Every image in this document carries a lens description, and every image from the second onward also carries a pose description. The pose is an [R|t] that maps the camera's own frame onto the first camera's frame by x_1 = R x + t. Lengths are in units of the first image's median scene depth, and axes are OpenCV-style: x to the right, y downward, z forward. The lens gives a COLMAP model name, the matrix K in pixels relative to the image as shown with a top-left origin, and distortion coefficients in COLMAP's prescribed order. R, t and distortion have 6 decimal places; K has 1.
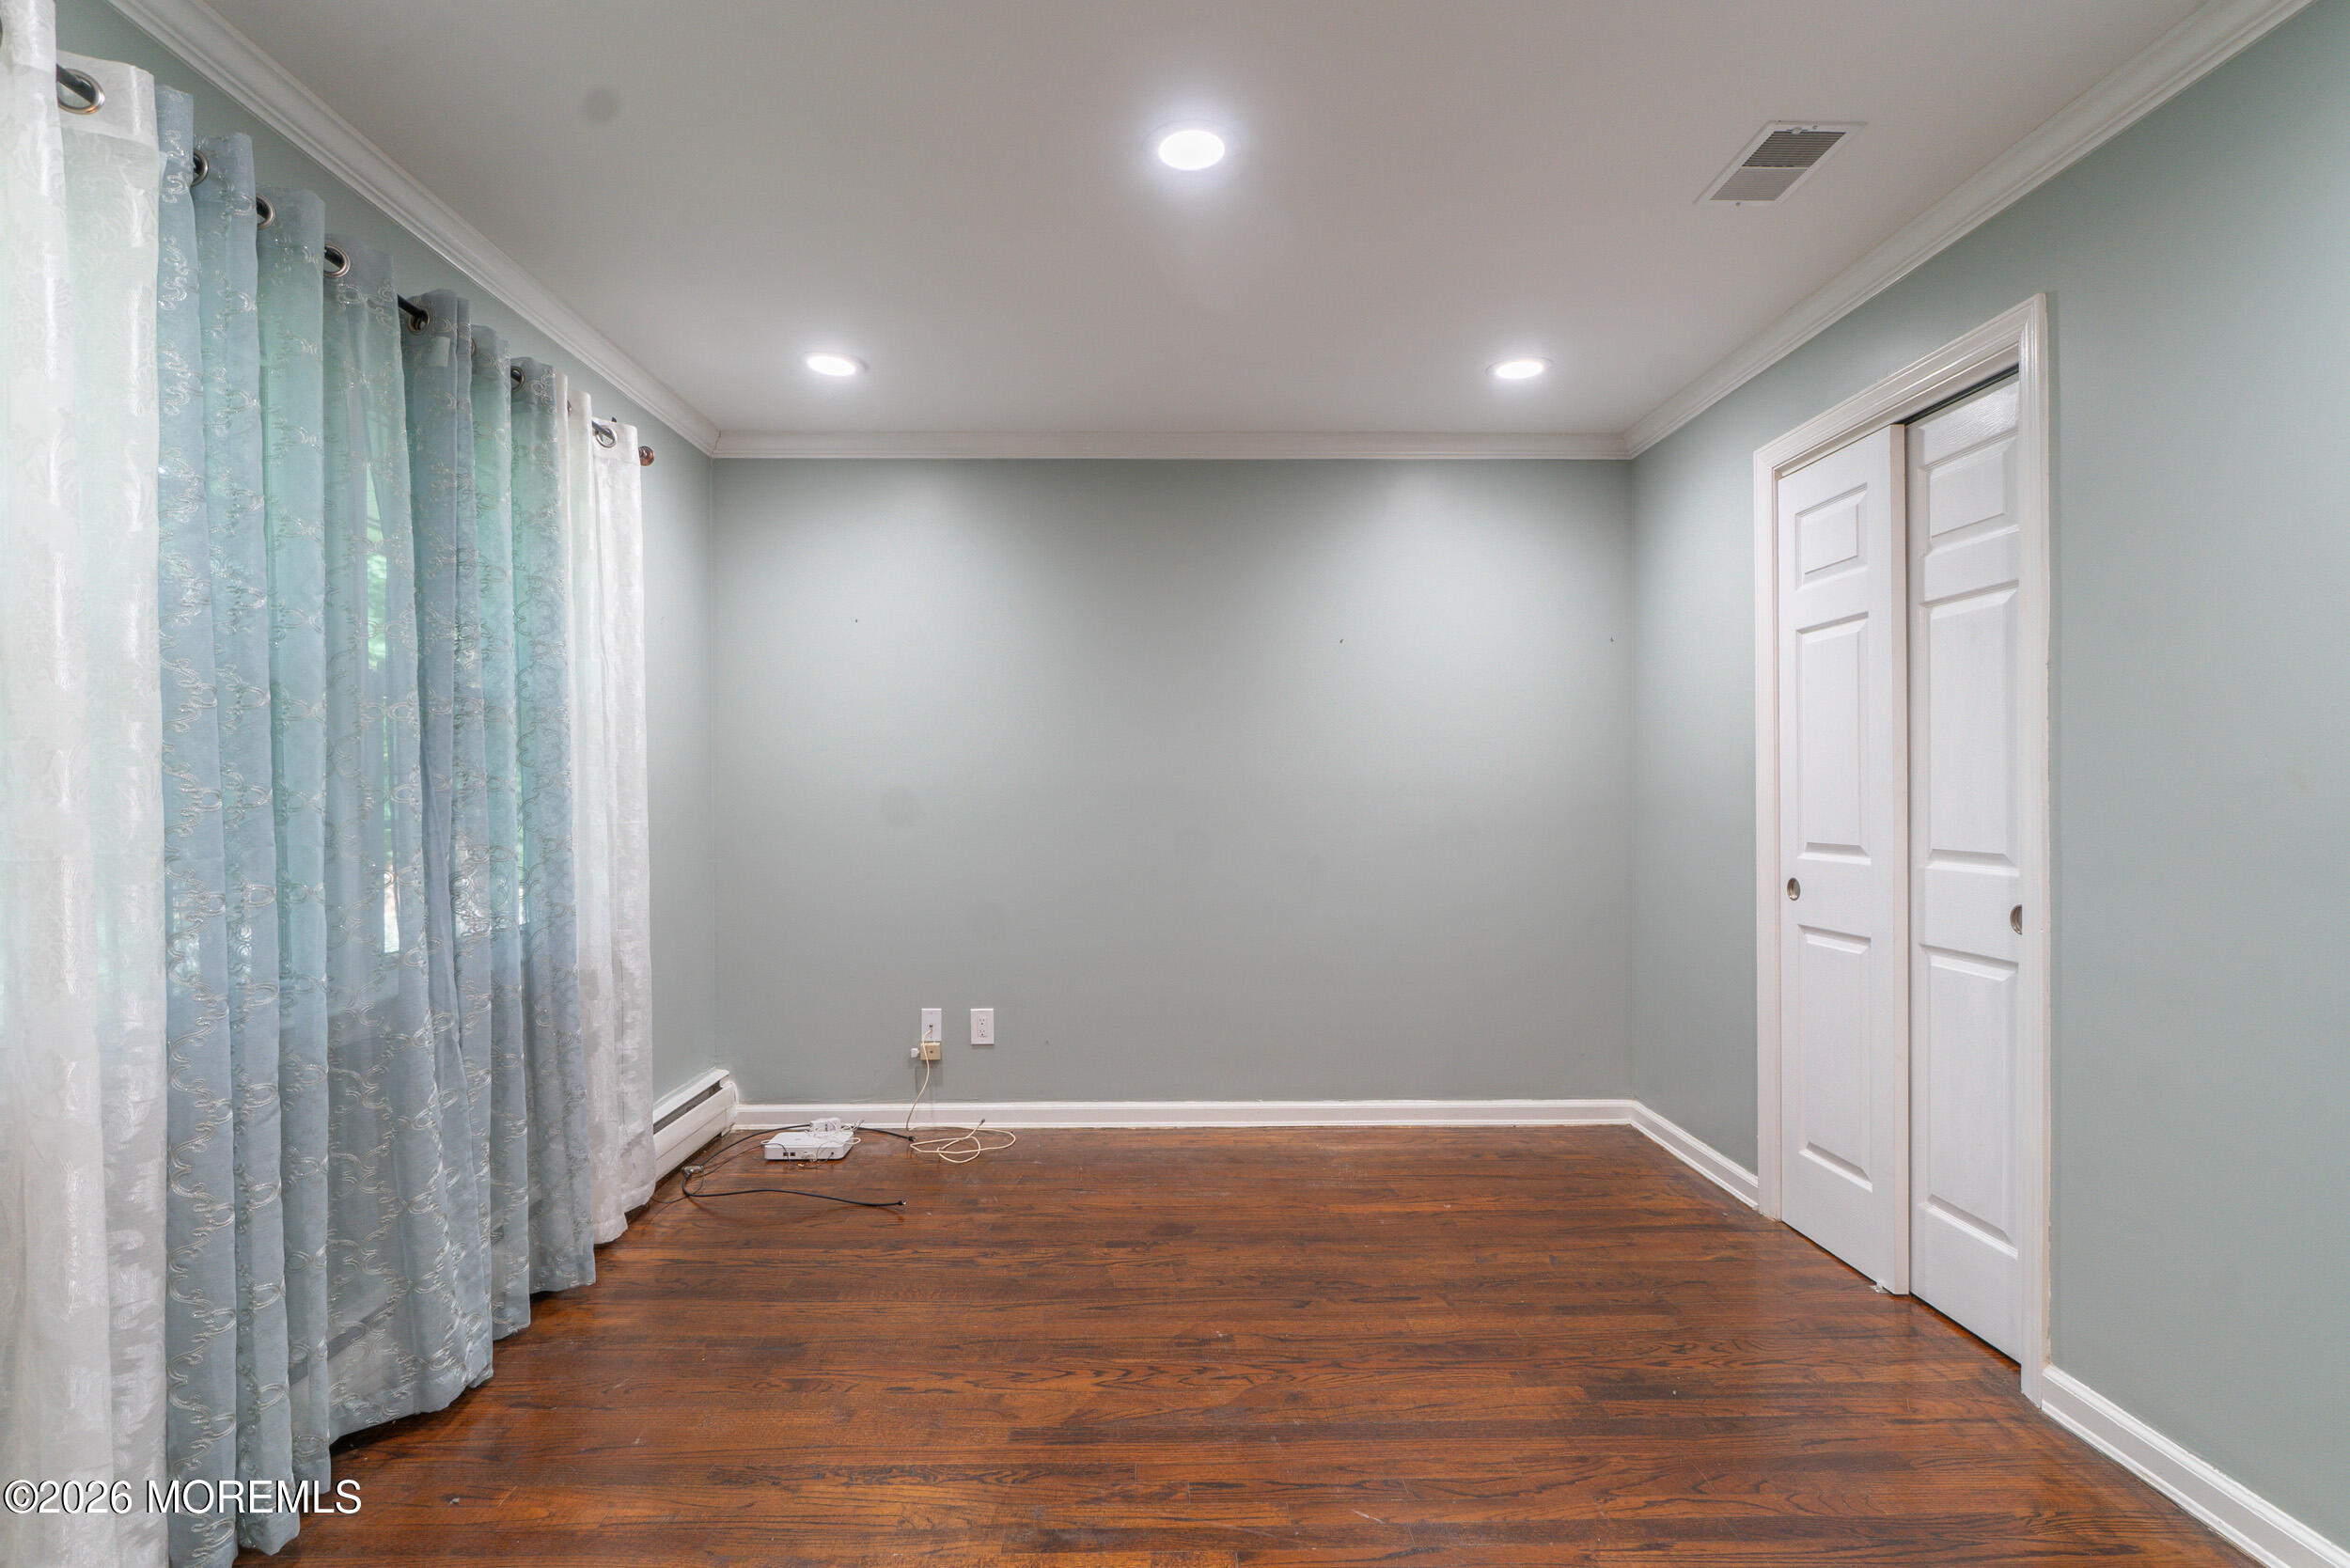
lens RADIAL K [[1122.3, 0, 1174.9], [0, 1122.3, 793.0], [0, 0, 1]] dist [0.006353, 0.000349]
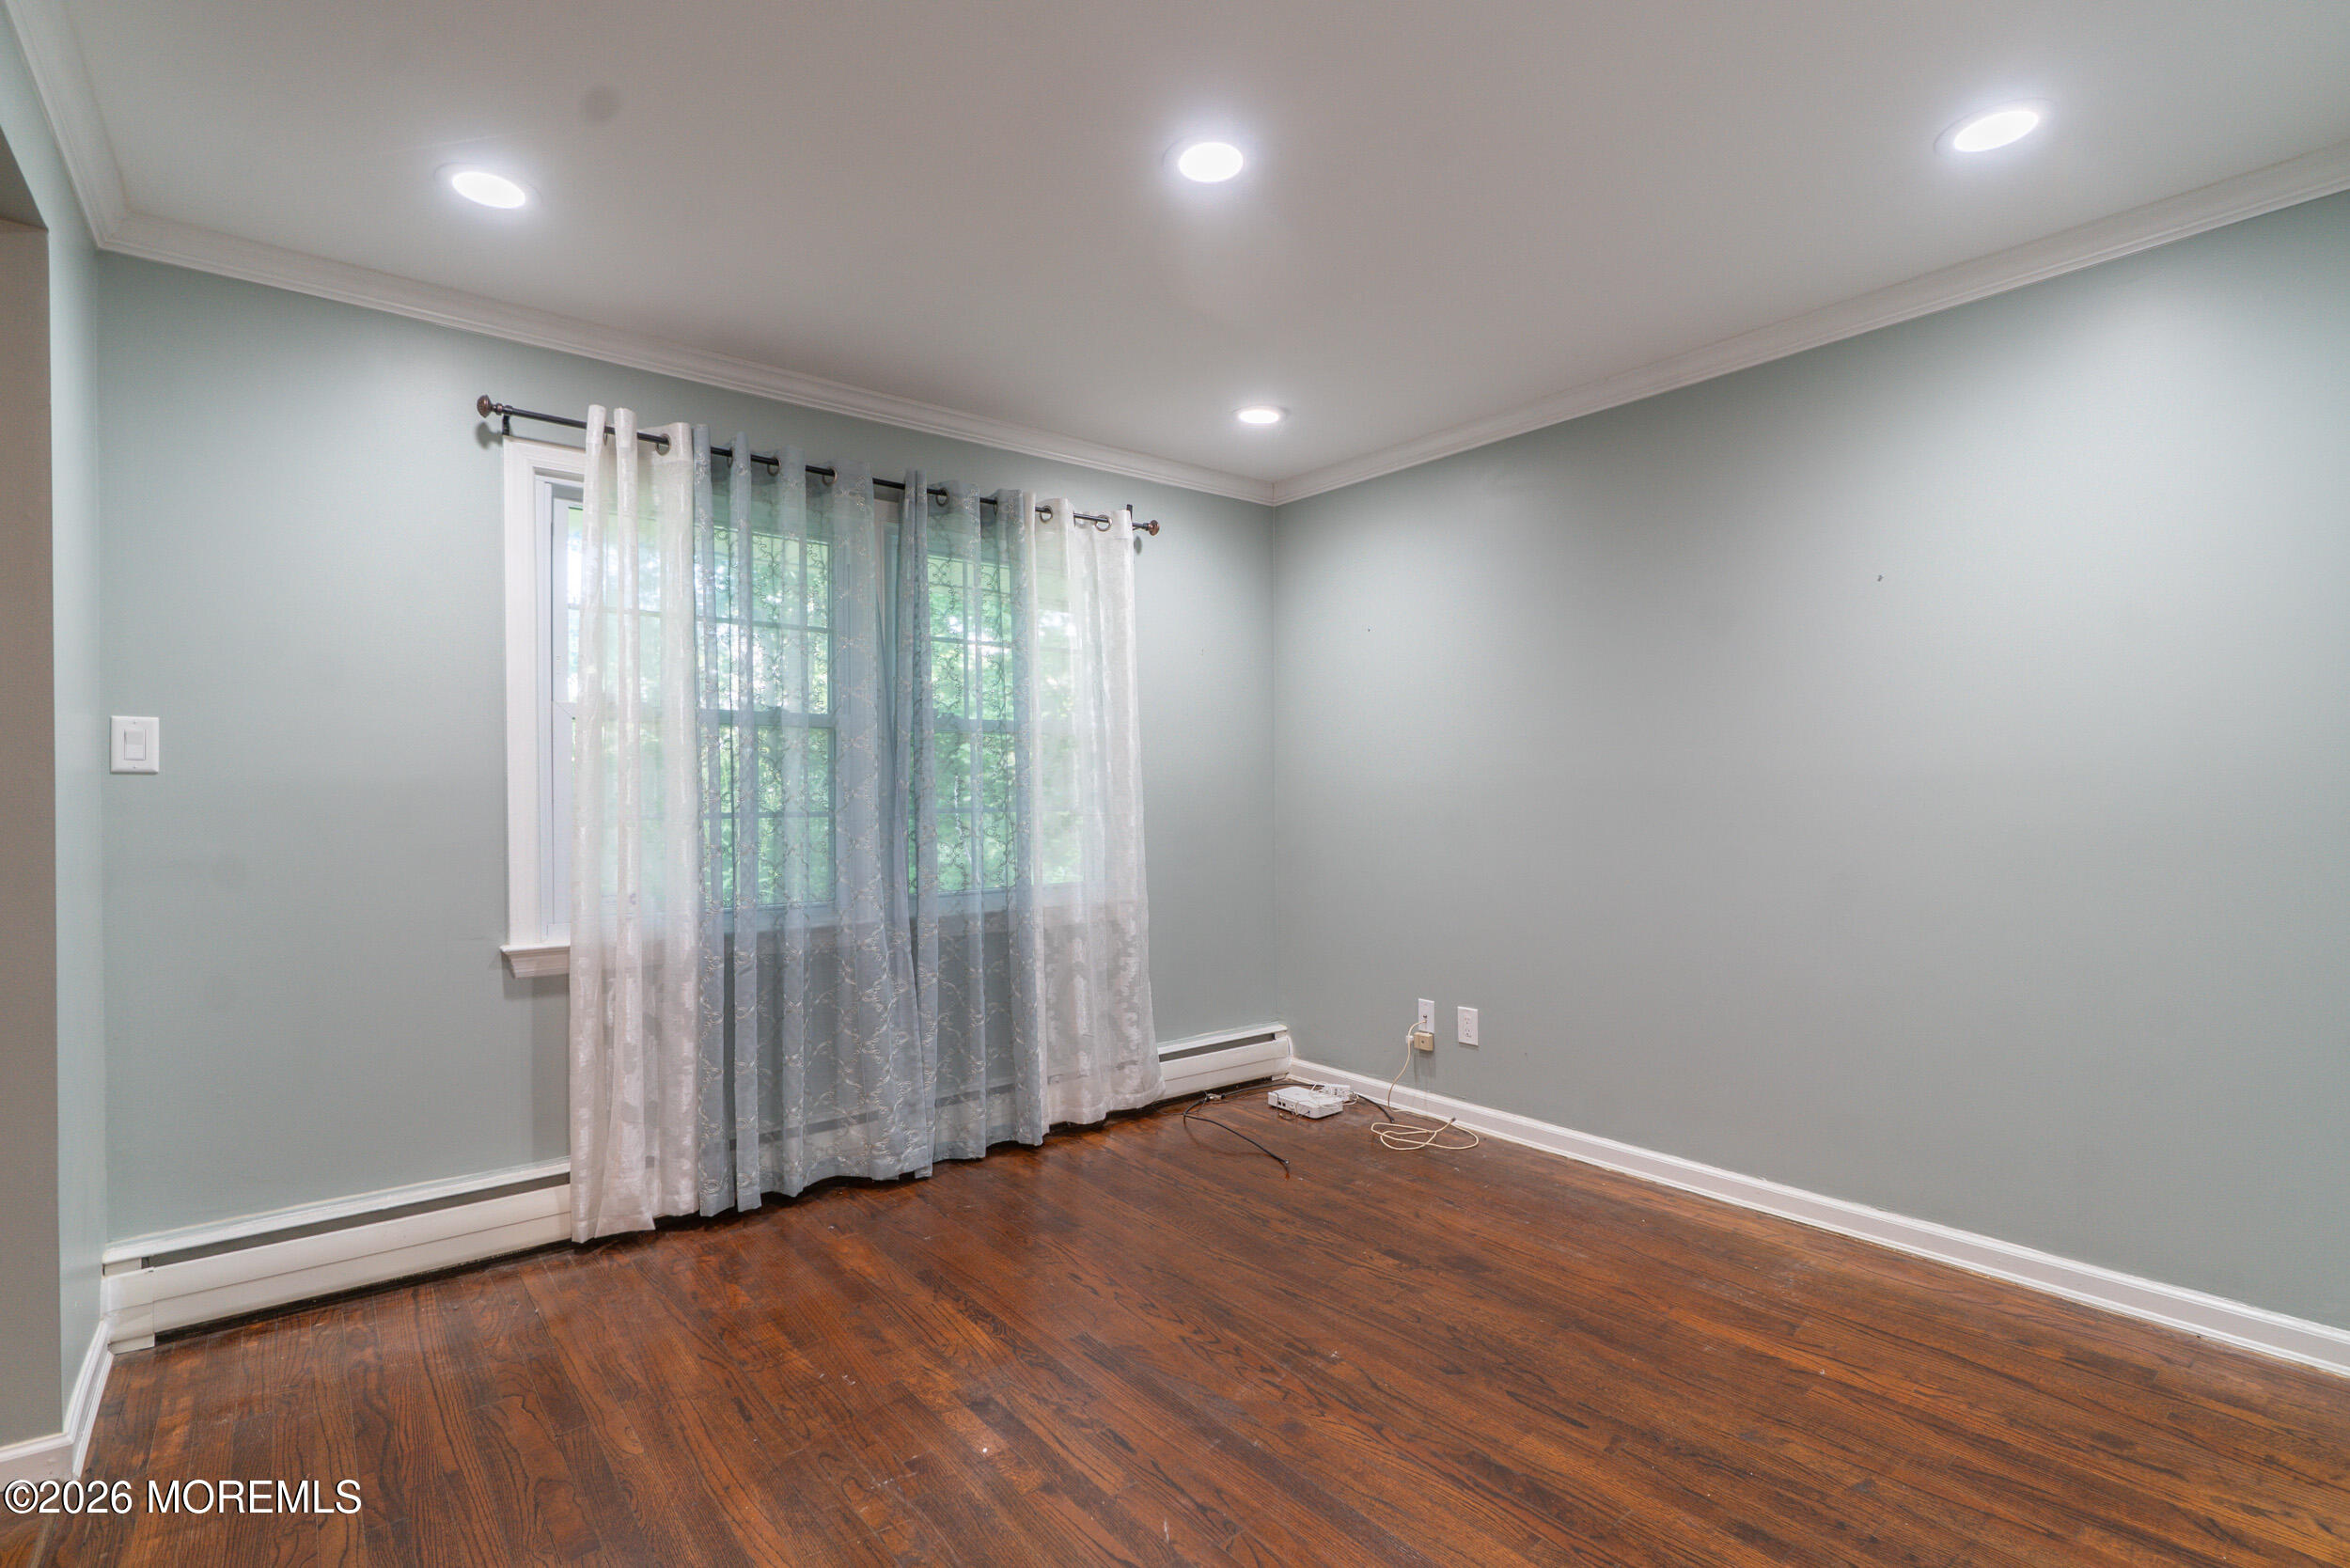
lens RADIAL K [[1122.3, 0, 1186.7], [0, 1122.3, 796.0], [0, 0, 1]] dist [0.006353, 0.000349]
pose [[0.611088, 0.001902, -0.791561, 0.556188], [0.003737, 0.999979, 0.005287, -0.000450], [0.791554, -0.006189, 0.611068, 0.244215]]
